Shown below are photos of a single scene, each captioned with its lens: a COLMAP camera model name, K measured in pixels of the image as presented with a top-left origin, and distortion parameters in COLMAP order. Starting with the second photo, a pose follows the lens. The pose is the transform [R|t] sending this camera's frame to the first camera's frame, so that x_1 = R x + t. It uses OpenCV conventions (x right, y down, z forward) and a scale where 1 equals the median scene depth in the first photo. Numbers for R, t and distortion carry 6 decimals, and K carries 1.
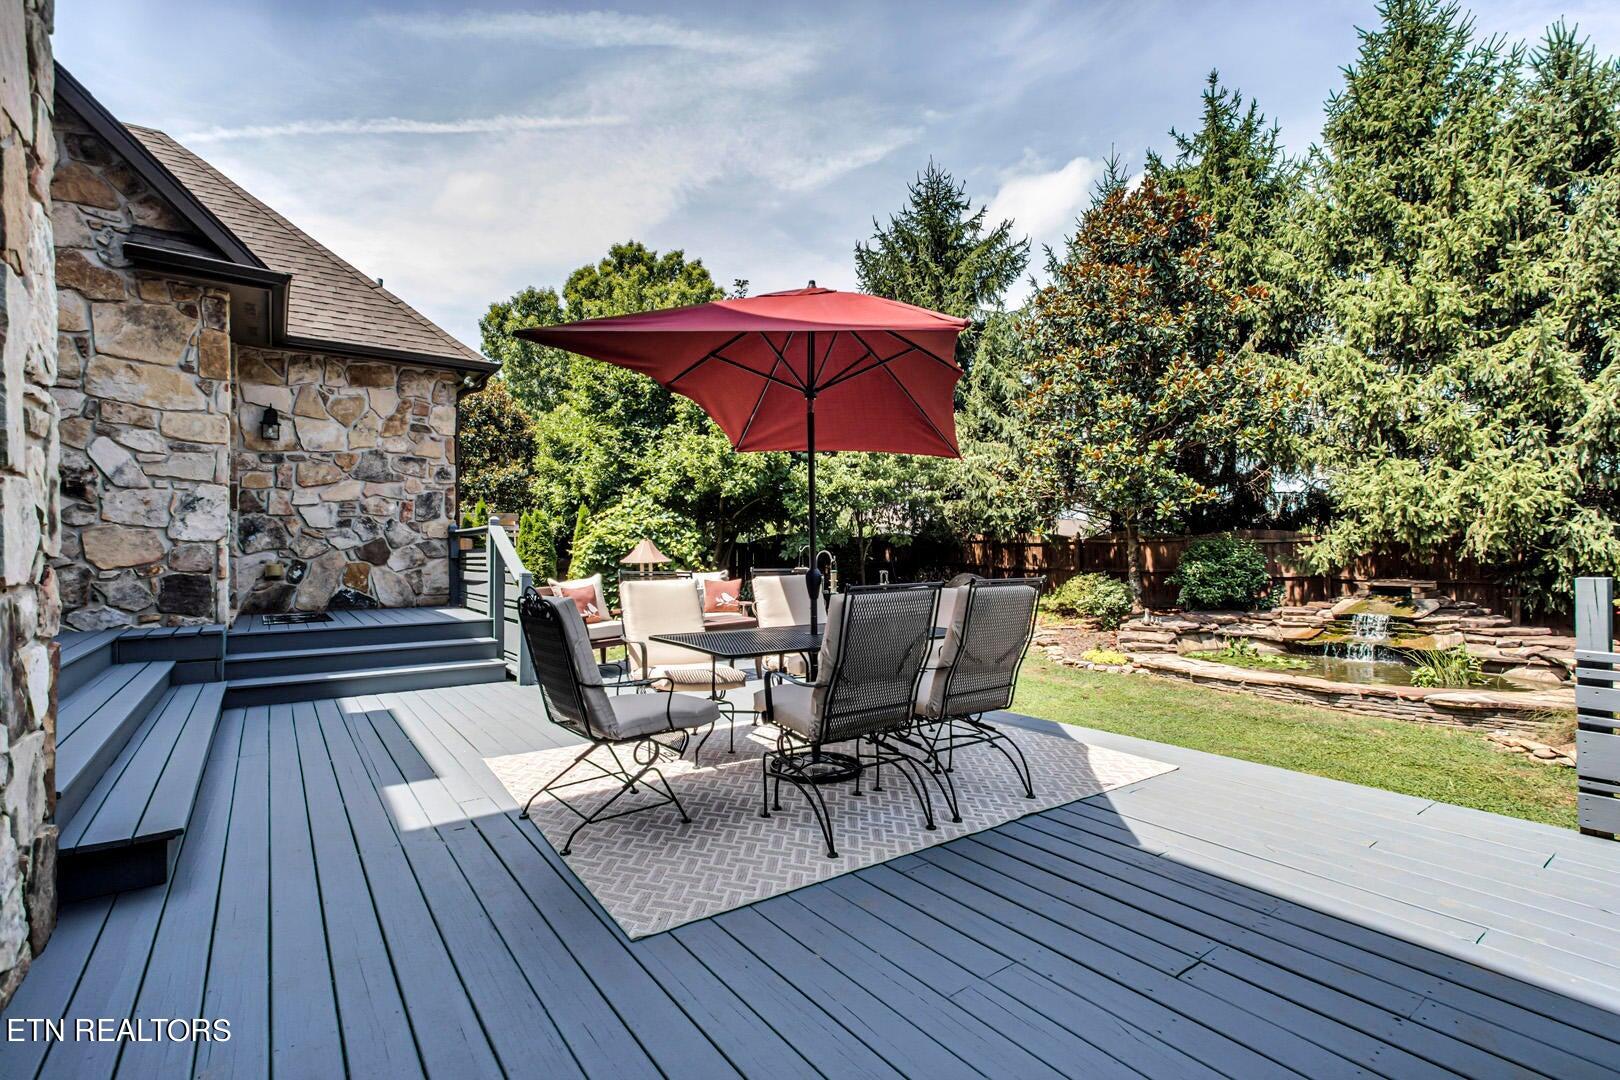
lens RADIAL K [[757.9, 0, 815.7], [0, 757.9, 548.2], [0, 0, 1]] dist [-0.000938, -0.000070]
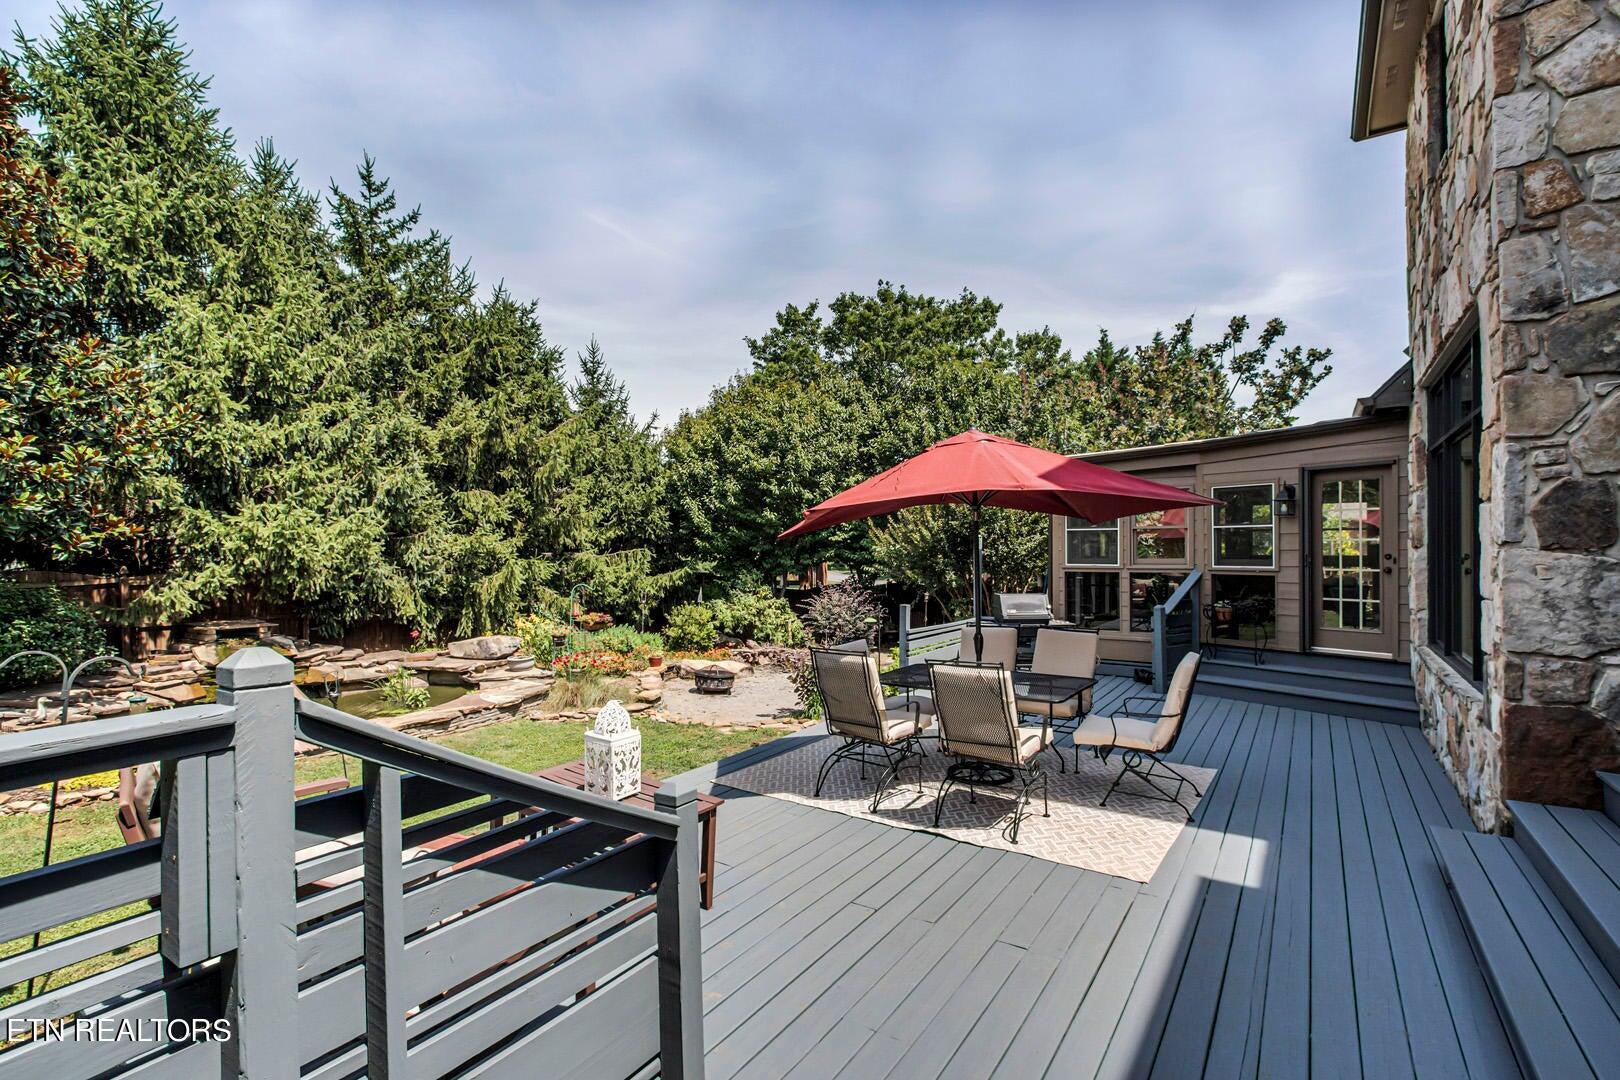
lens RADIAL K [[757.9, 0, 815.7], [0, 757.9, 548.2], [0, 0, 1]] dist [-0.000938, -0.000070]
pose [[-0.328603, 0.009395, 0.944421, -0.427983], [0.008302, 0.999941, -0.007059, -0.041854], [-0.944432, 0.005521, -0.328661, 0.608703]]
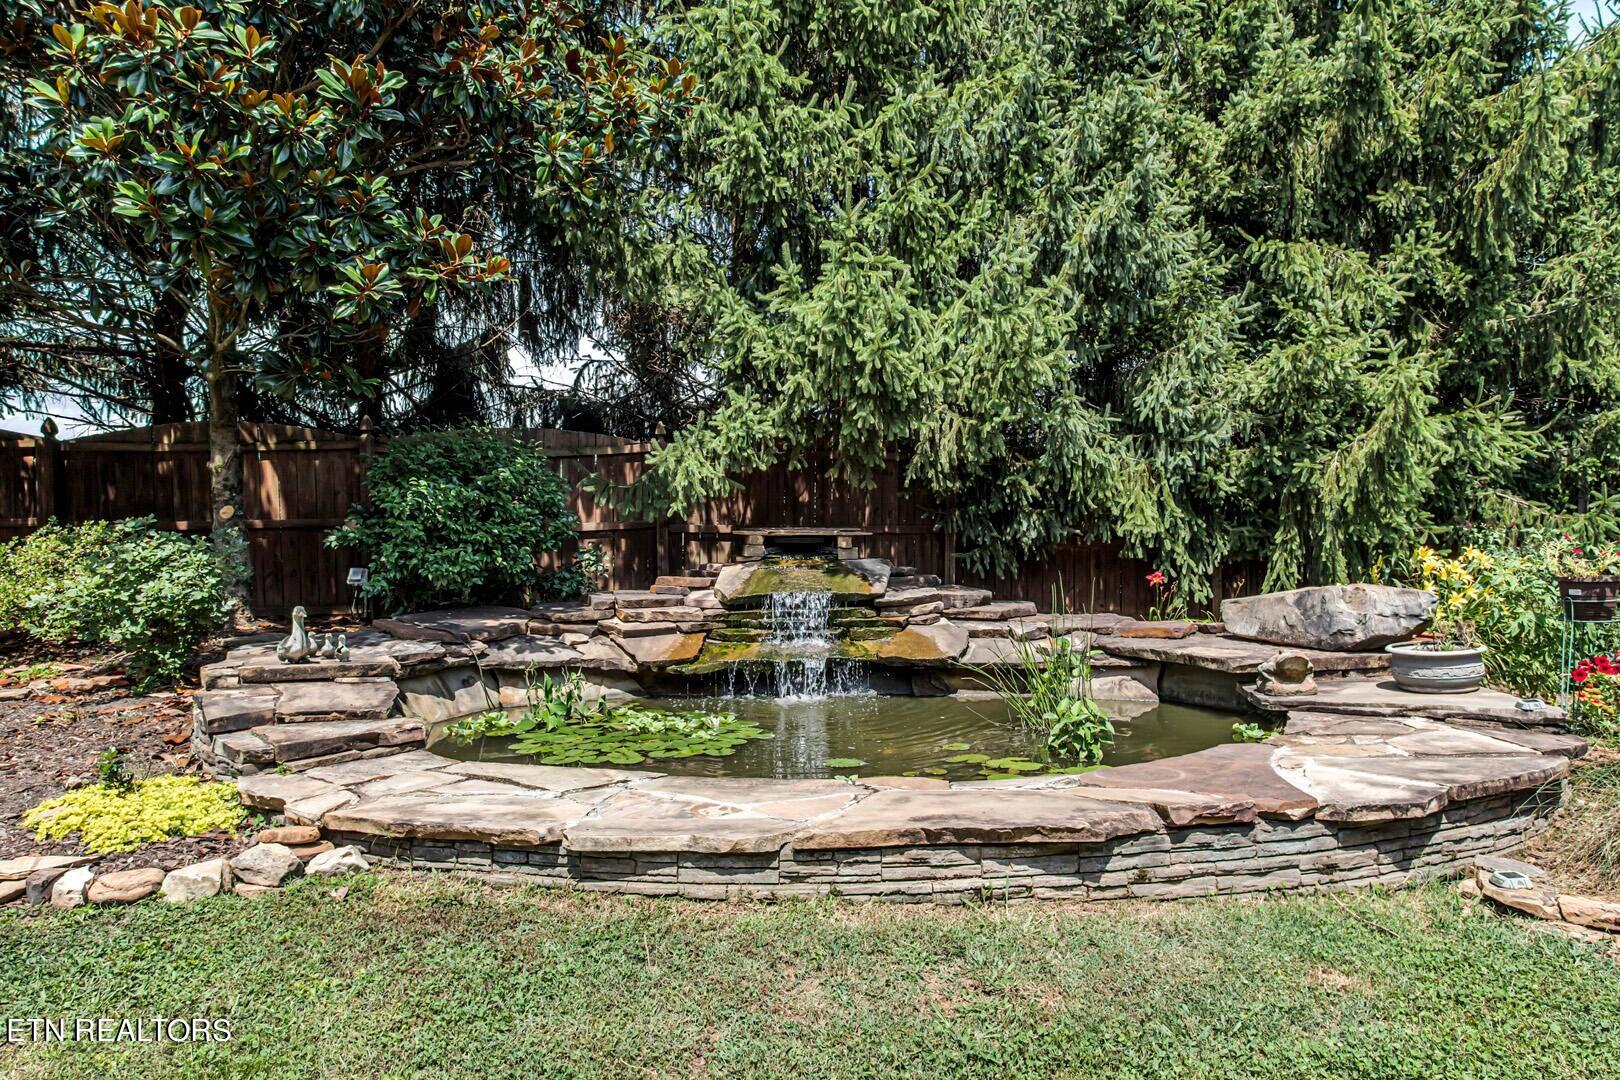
lens RADIAL K [[980.3, 0, 812.9], [0, 980.3, 557.6], [0, 0, 1]] dist [-0.001091, 0.001343]
pose [[0.563418, -0.002347, 0.826169, 0.238844], [0.004080, 0.999992, 0.000059, 0.063579], [-0.826162, 0.003338, 0.563422, 0.635161]]
